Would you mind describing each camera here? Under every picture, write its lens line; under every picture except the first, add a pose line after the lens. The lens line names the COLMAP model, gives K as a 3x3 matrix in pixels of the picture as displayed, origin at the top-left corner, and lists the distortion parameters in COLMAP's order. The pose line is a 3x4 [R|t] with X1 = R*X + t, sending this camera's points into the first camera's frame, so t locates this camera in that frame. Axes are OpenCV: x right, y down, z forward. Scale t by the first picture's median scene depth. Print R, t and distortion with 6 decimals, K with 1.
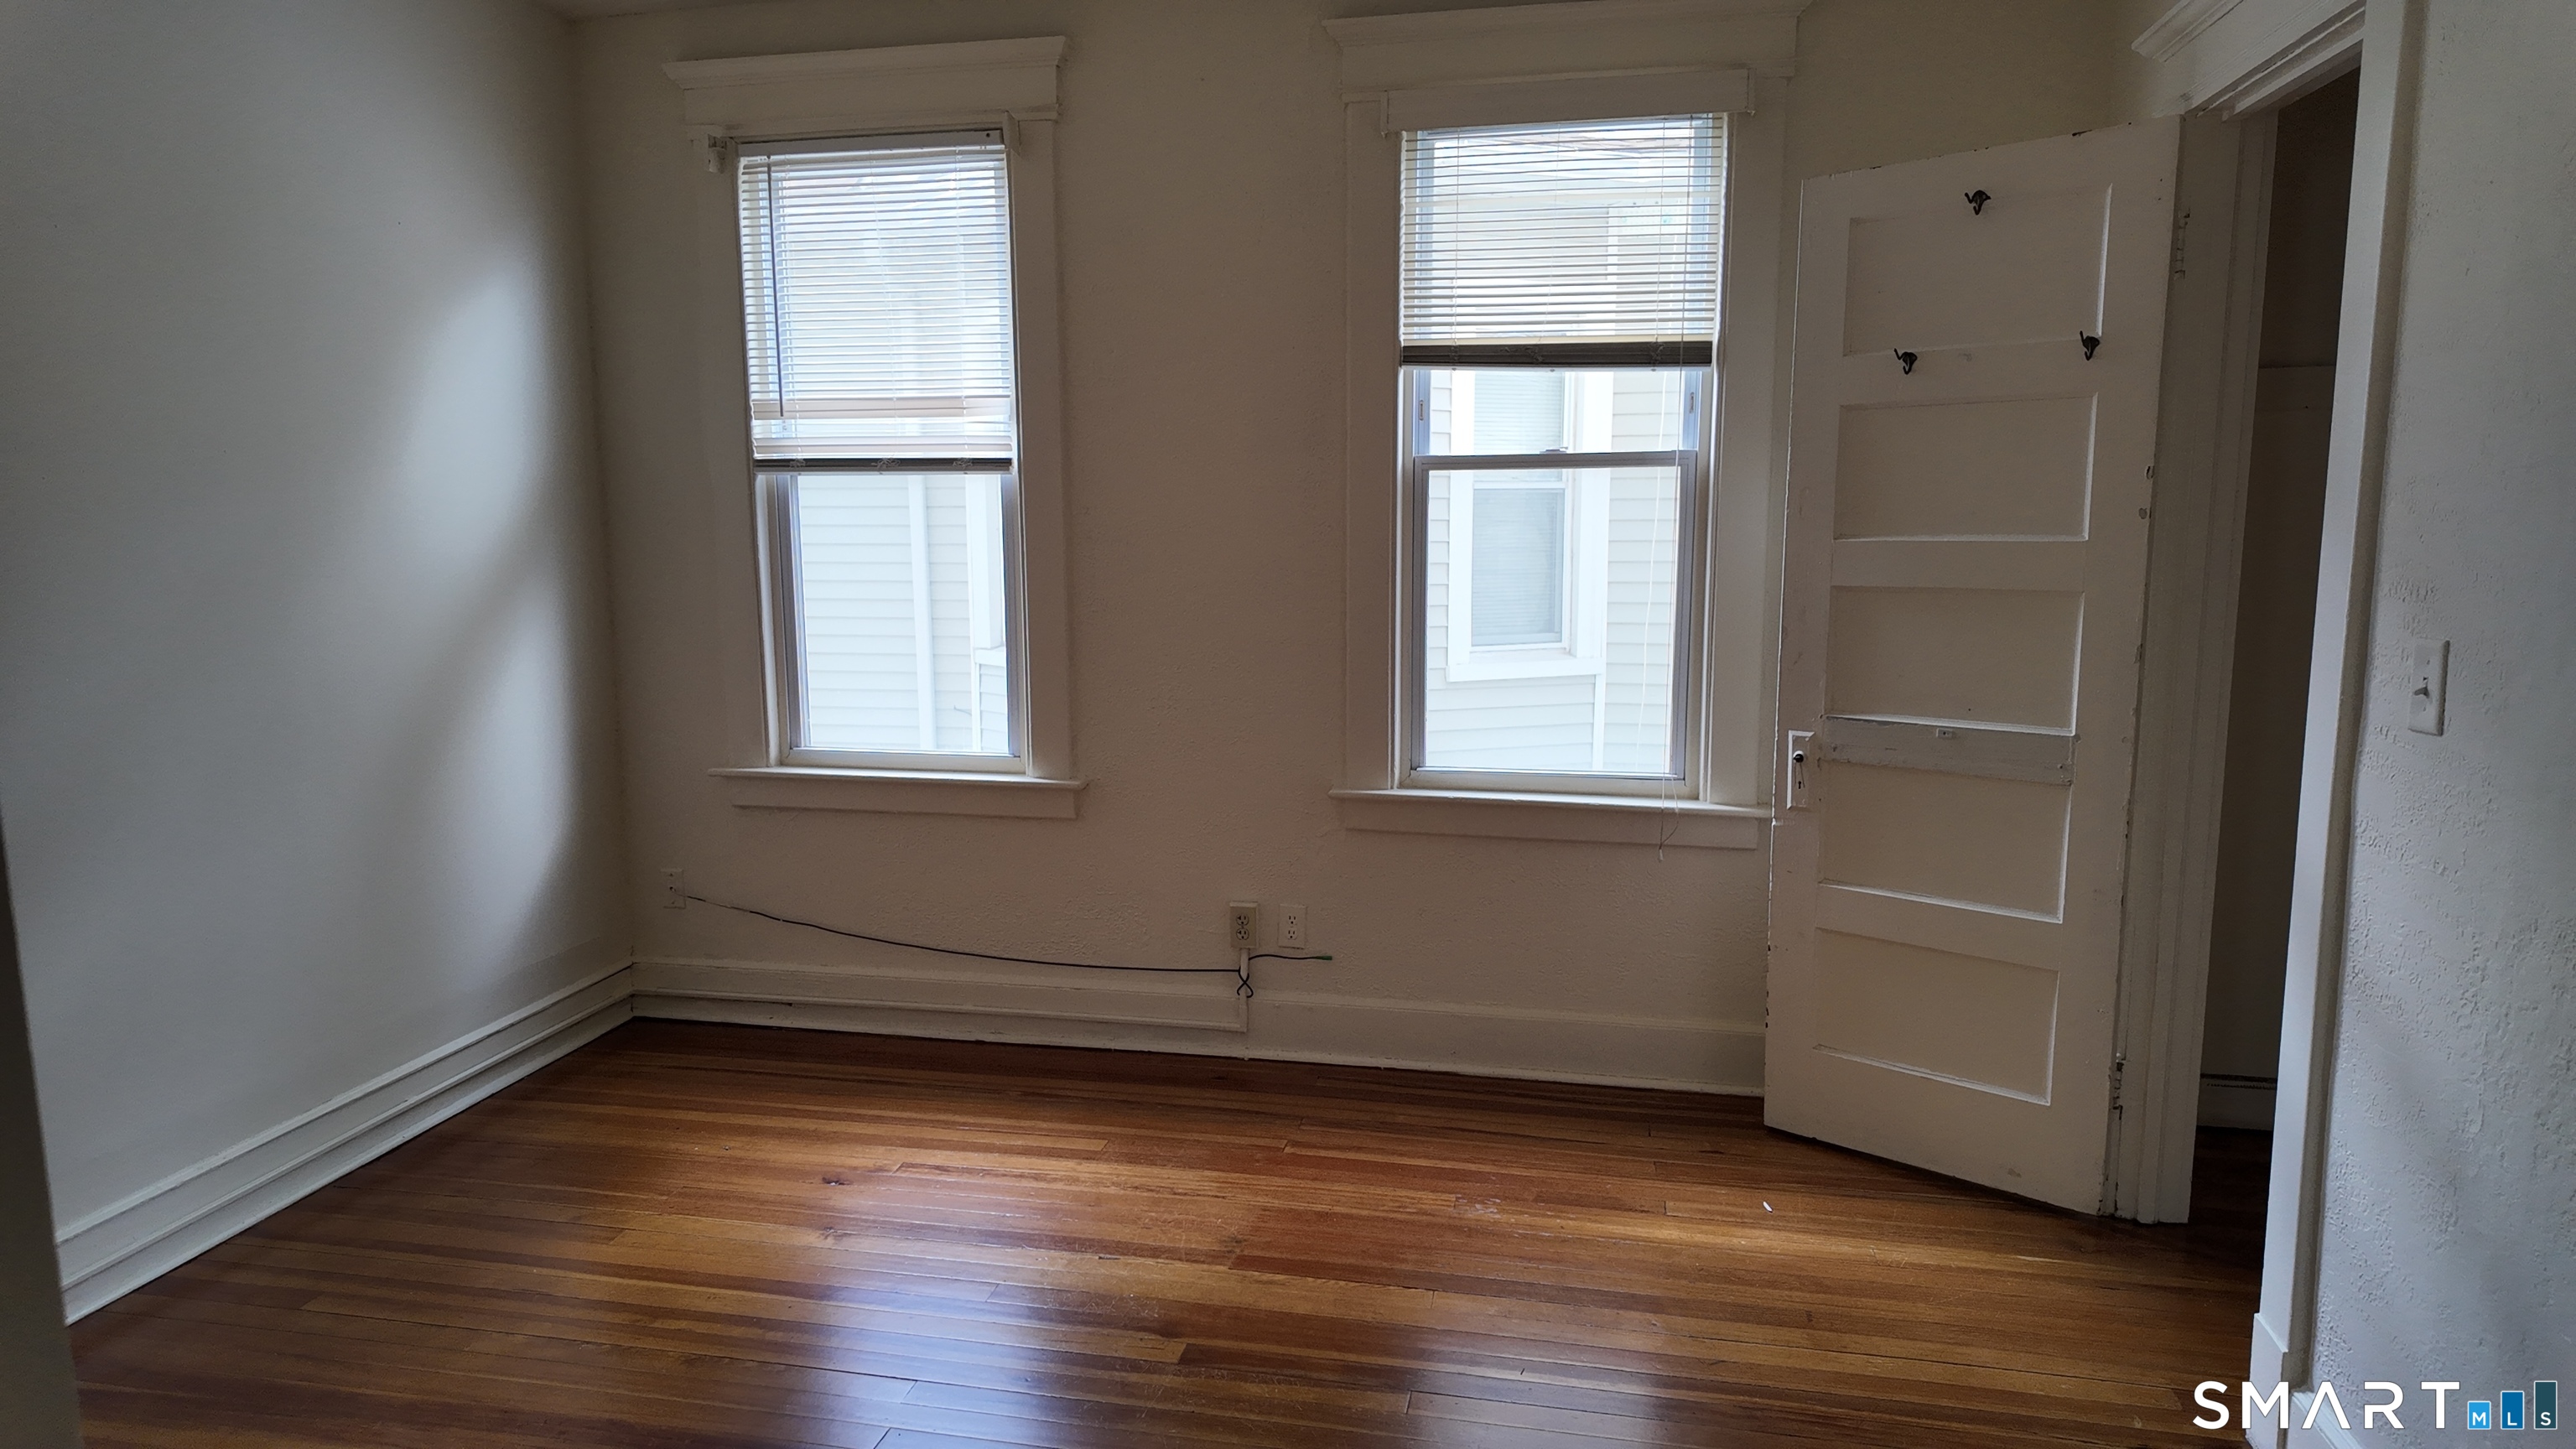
lens RADIAL K [[1492.5, 0, 1288.0], [0, 1492.5, 724.5], [0, 0, 1]] dist [0.087591, -0.095726]
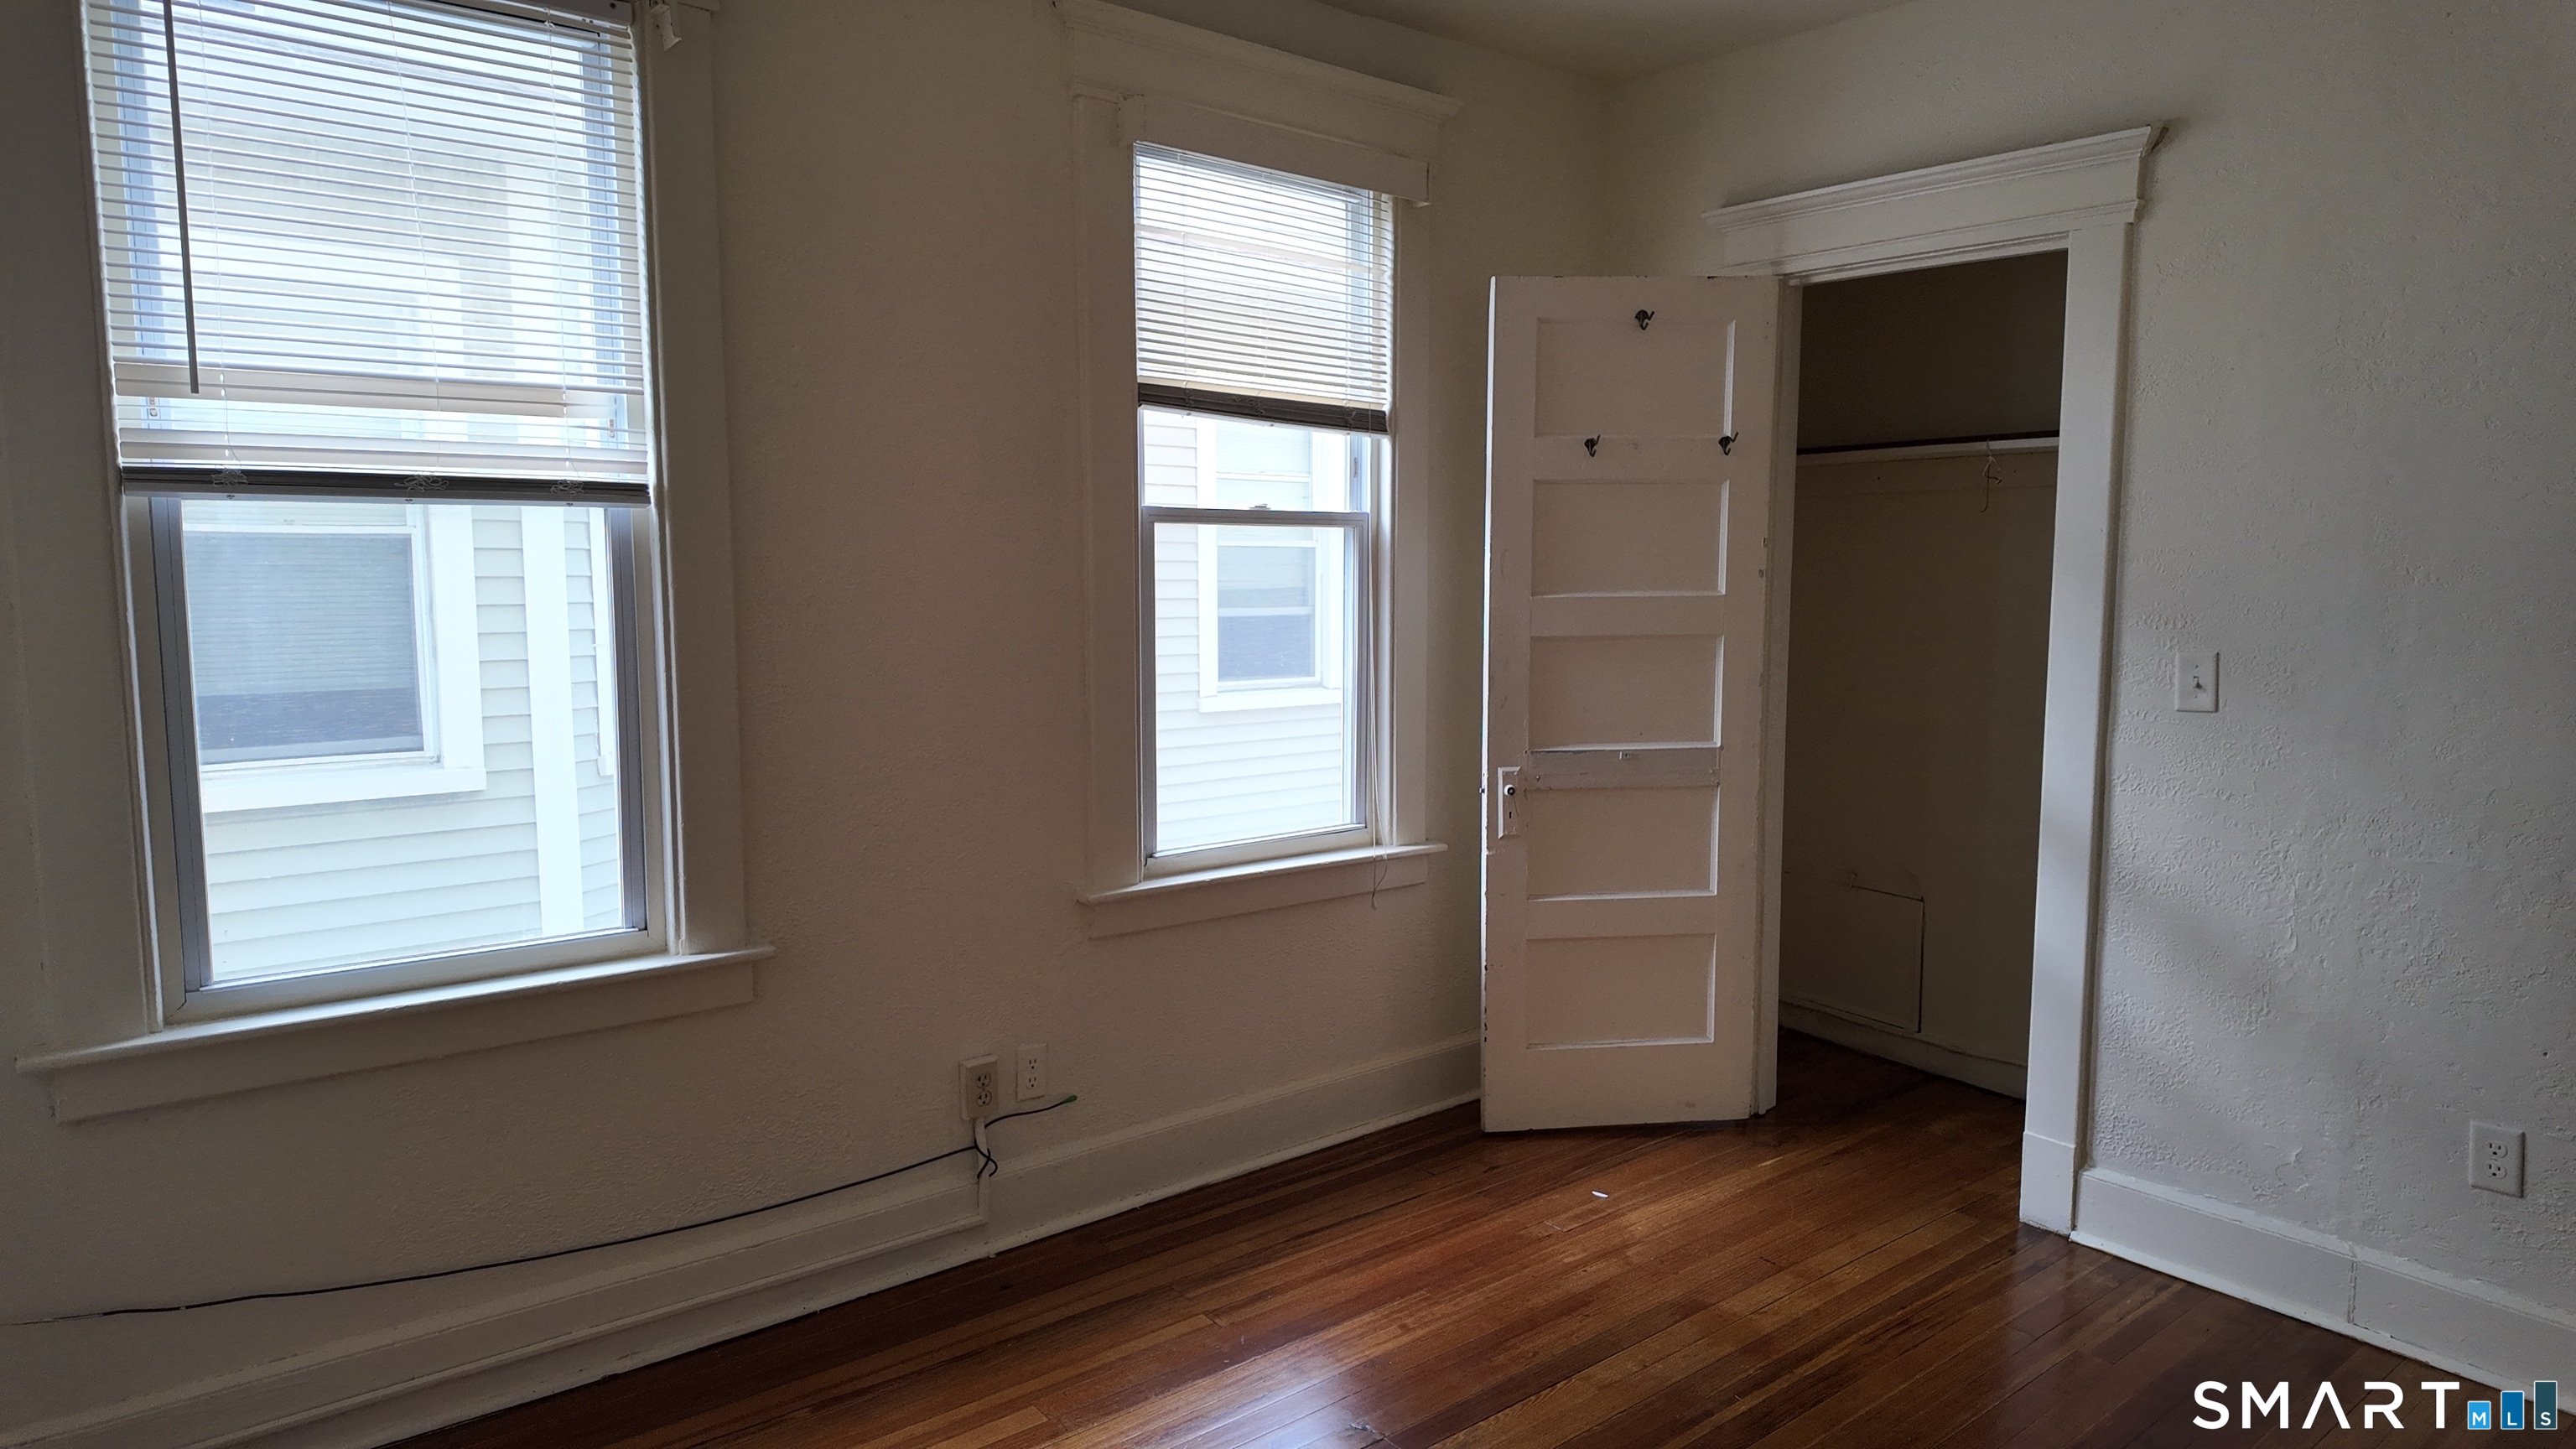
lens RADIAL K [[1492.5, 0, 1288.0], [0, 1492.5, 724.5], [0, 0, 1]] dist [0.087591, -0.095726]
pose [[0.640903, -0.075750, 0.763875, -0.554315], [0.104850, 0.994431, 0.010642, -0.050988], [-0.760427, 0.073272, 0.645276, 0.372781]]
